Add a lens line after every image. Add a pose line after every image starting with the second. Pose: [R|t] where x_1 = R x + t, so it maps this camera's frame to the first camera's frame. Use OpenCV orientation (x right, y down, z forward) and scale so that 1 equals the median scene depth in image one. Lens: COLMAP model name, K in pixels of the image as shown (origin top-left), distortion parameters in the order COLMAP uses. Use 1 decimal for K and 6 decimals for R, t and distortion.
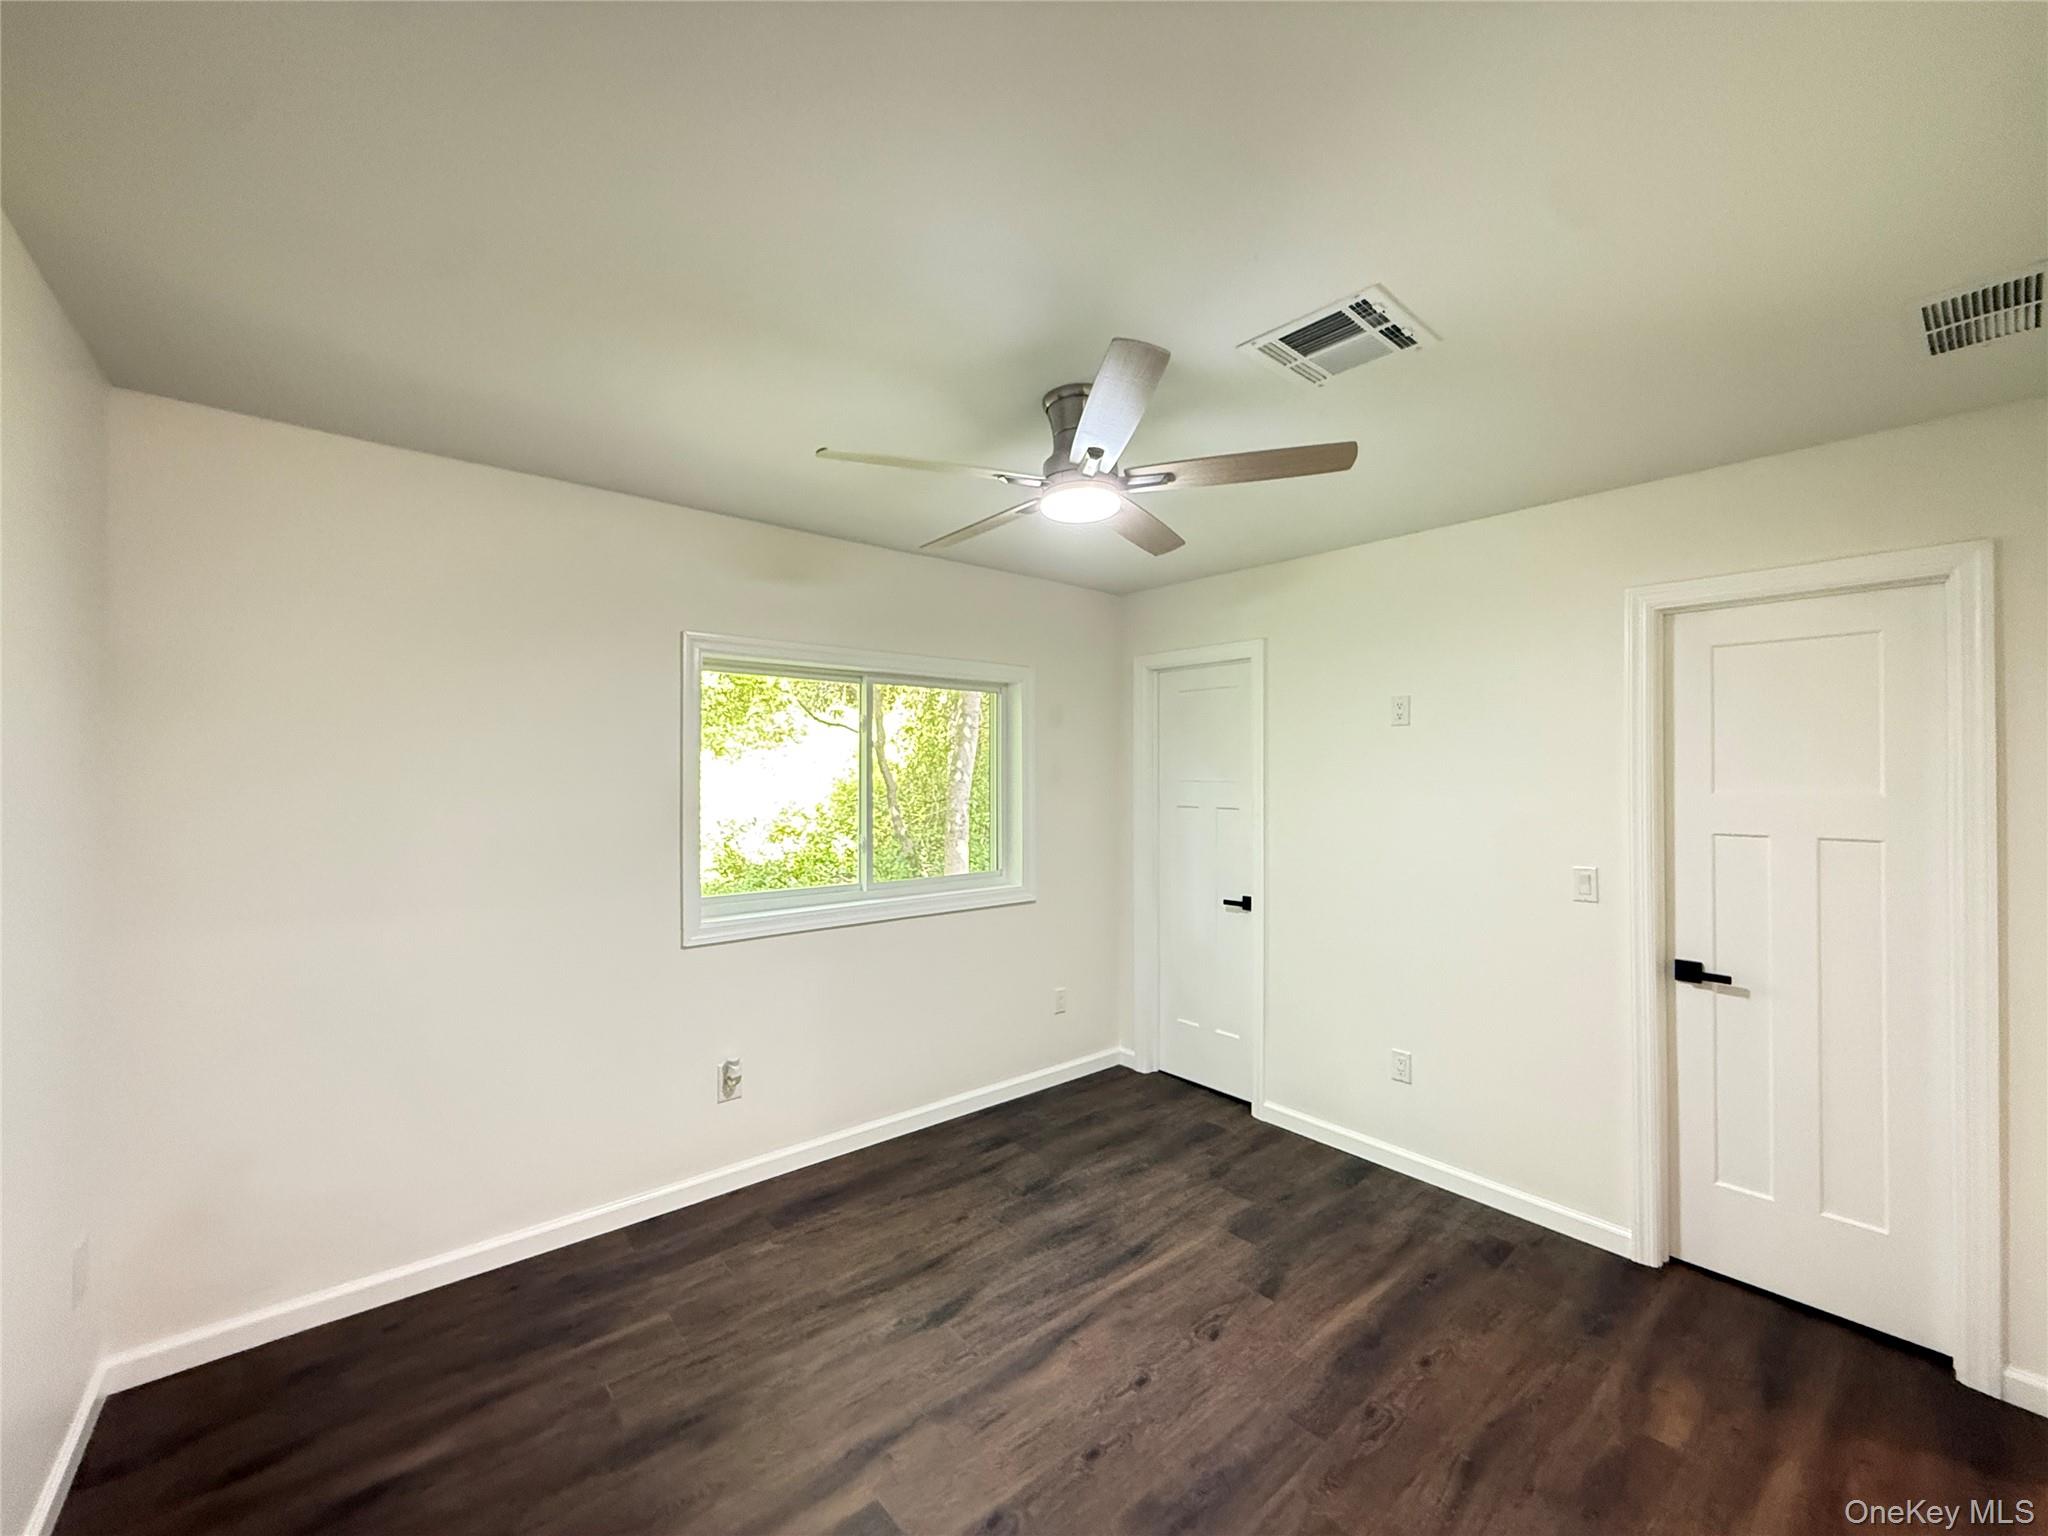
lens RADIAL K [[816.5, 0, 1020.2], [0, 816.5, 768.1], [0, 0, 1]] dist [-0.002311, 0.000472]
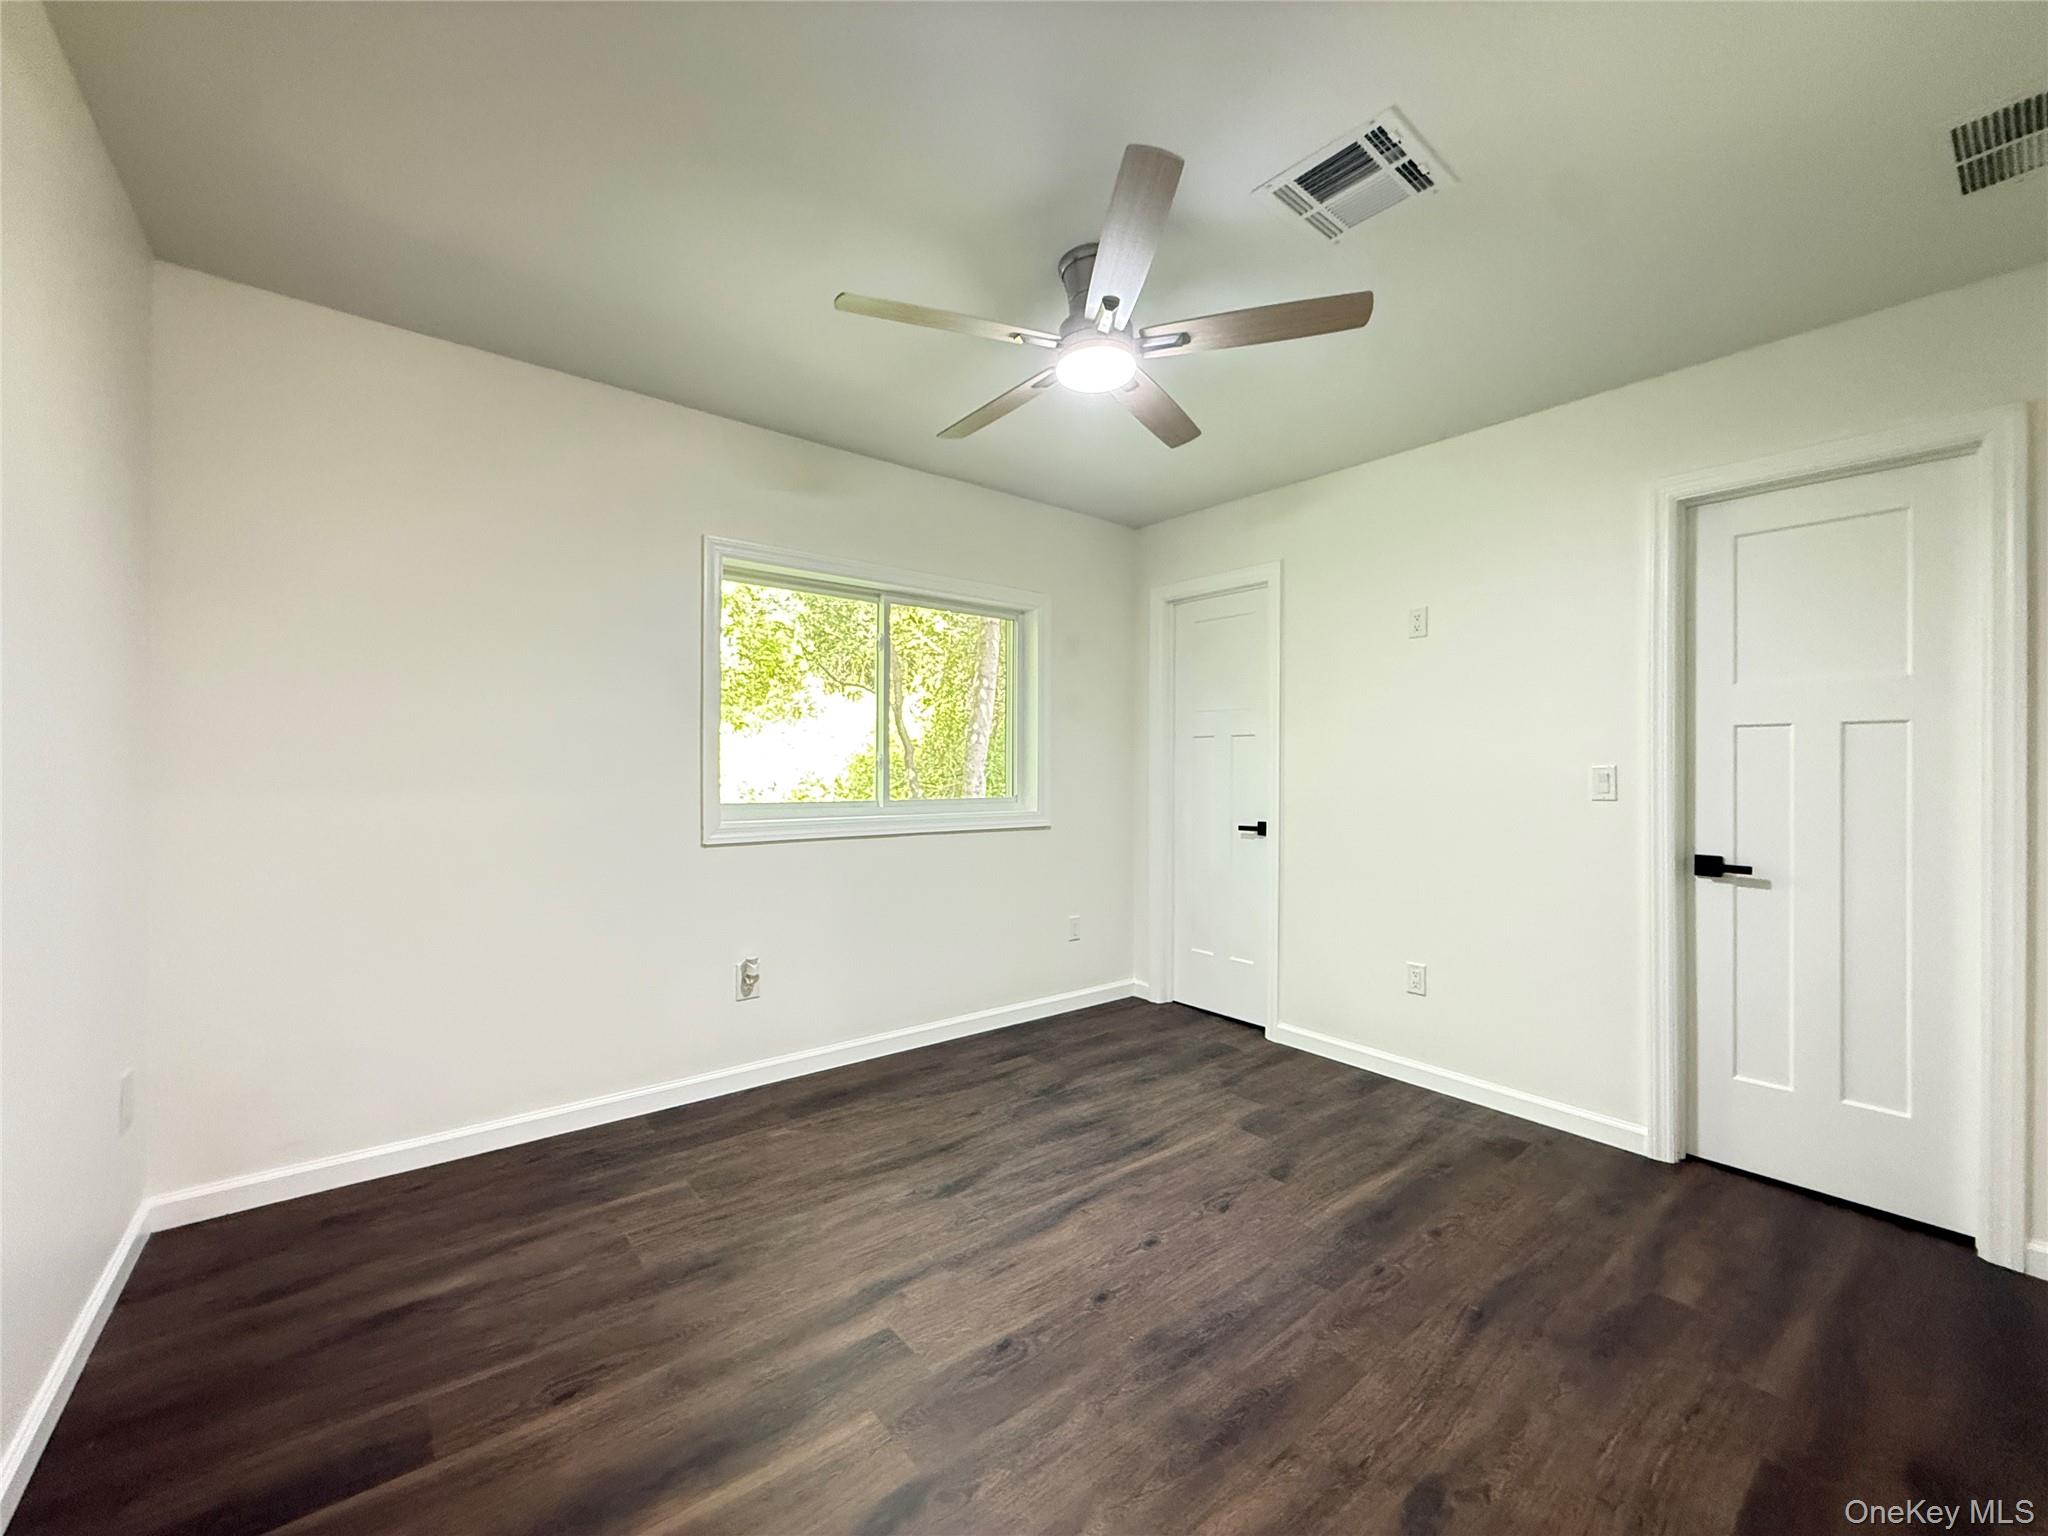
lens RADIAL K [[816.5, 0, 1020.4], [0, 816.5, 767.7], [0, 0, 1]] dist [-0.002311, 0.000472]
pose [[0.999761, 0.005525, -0.021159, 0.004304], [-0.005408, 0.999970, 0.005596, 0.134669], [0.021190, -0.005481, 0.999760, -0.008042]]
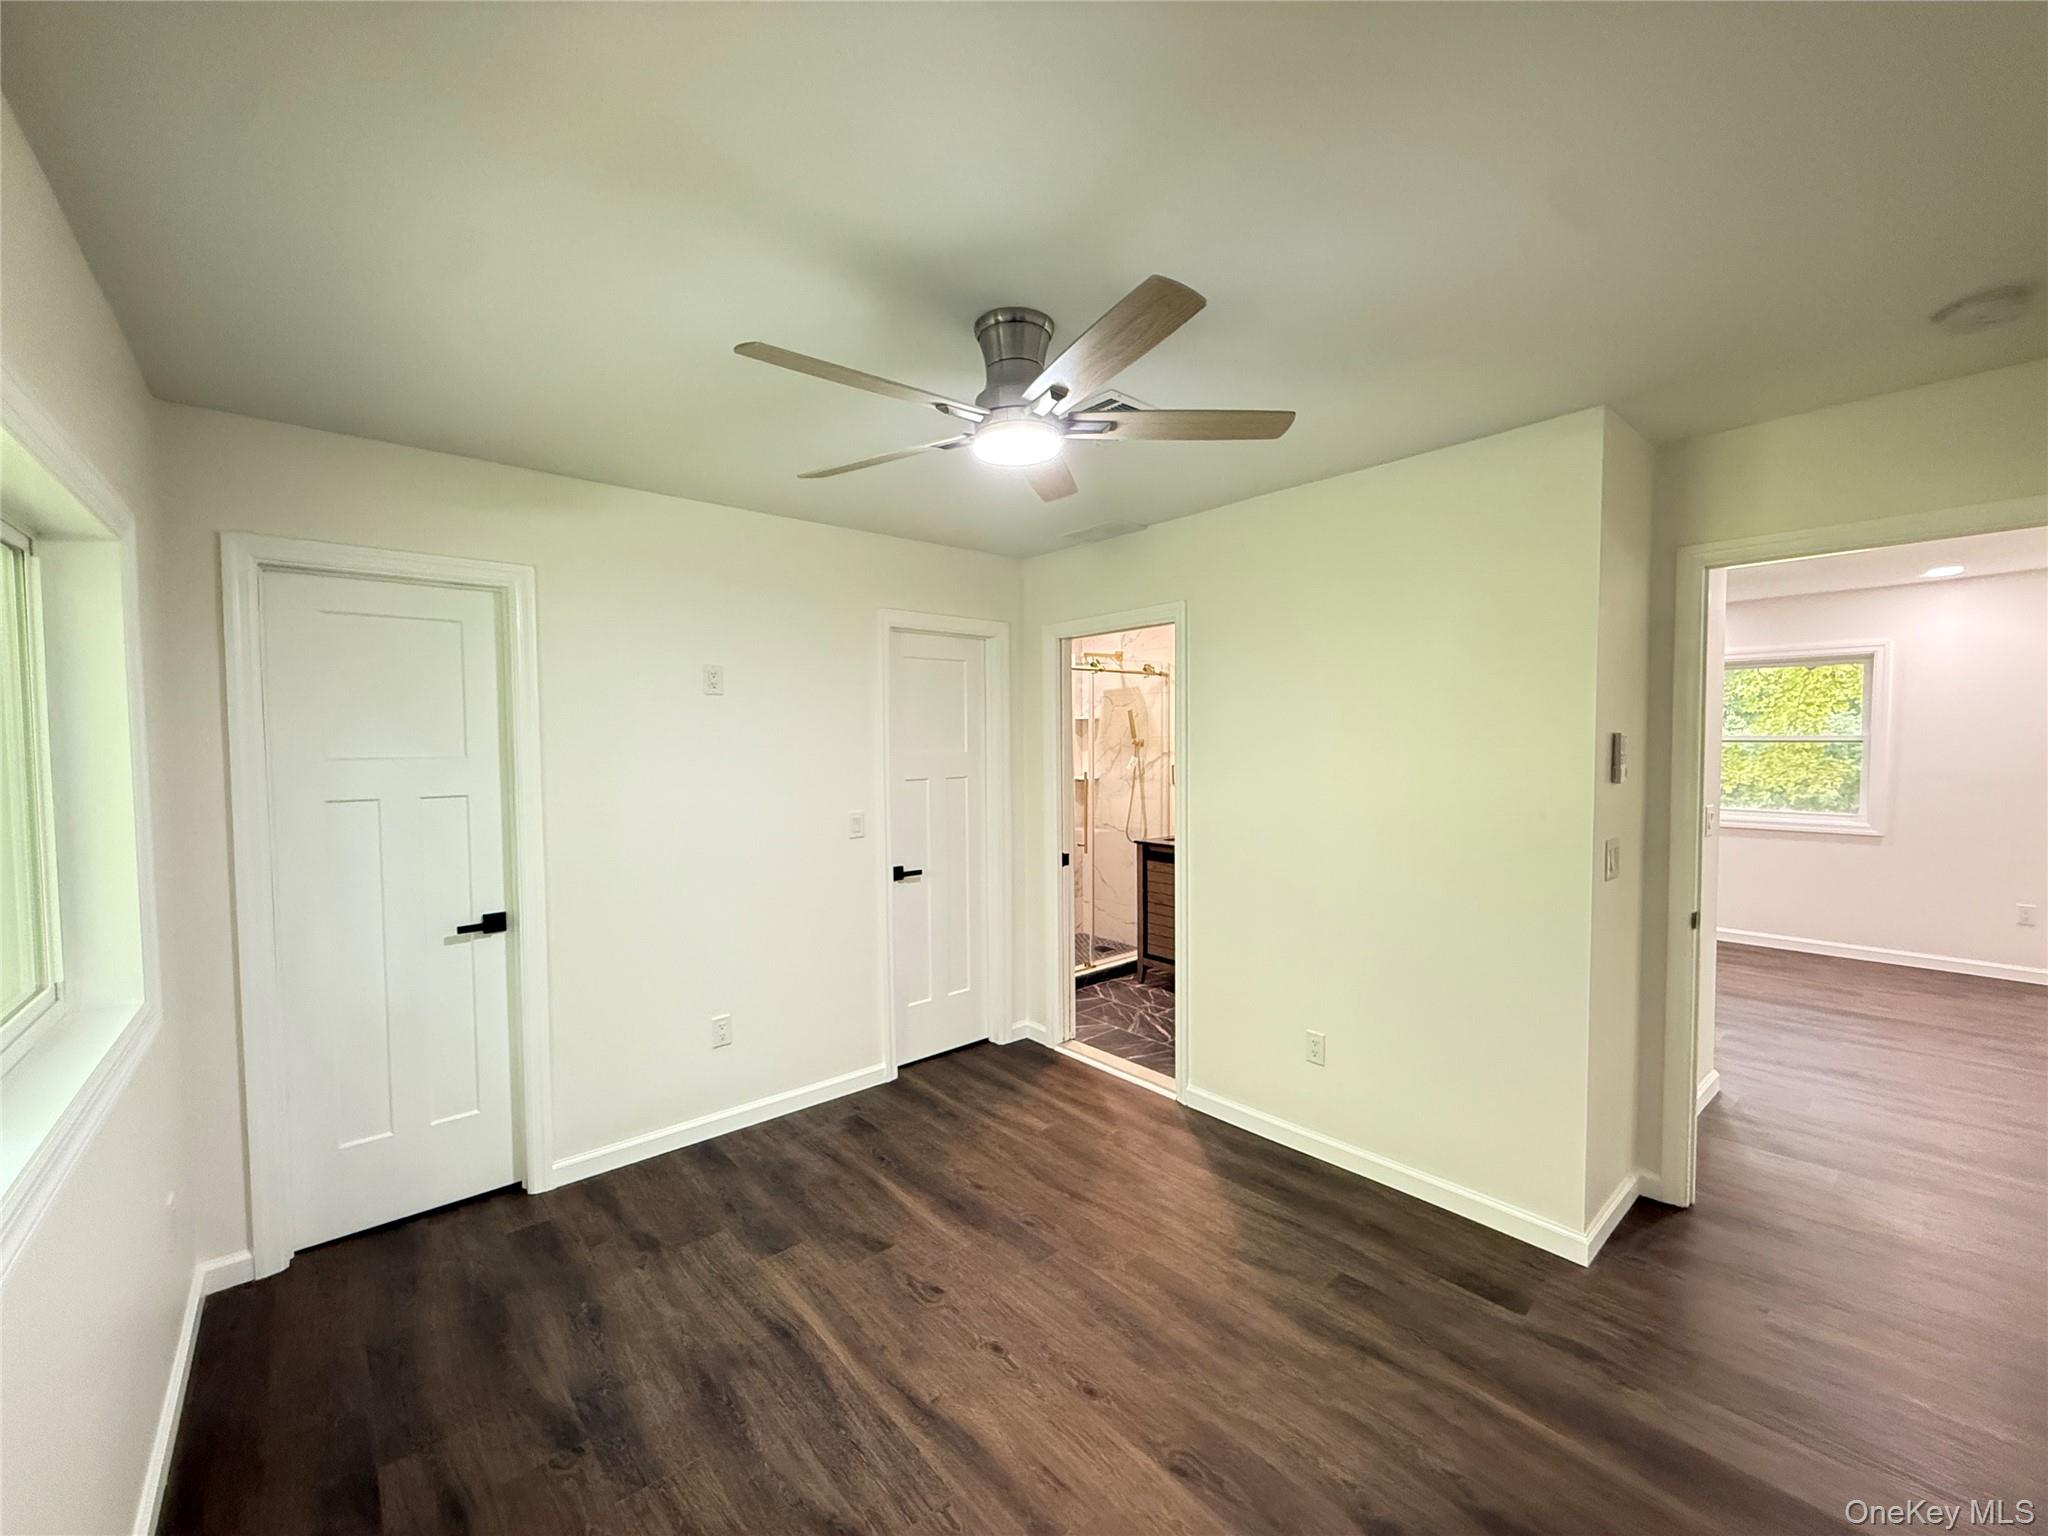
lens RADIAL K [[816.5, 0, 1014.4], [0, 816.5, 768.2], [0, 0, 1]] dist [-0.002311, 0.000472]
pose [[-0.007013, -0.038721, 0.999225, -0.698398], [0.002867, 0.999245, 0.038742, -0.001699], [-0.999971, 0.003137, -0.006897, 0.827571]]
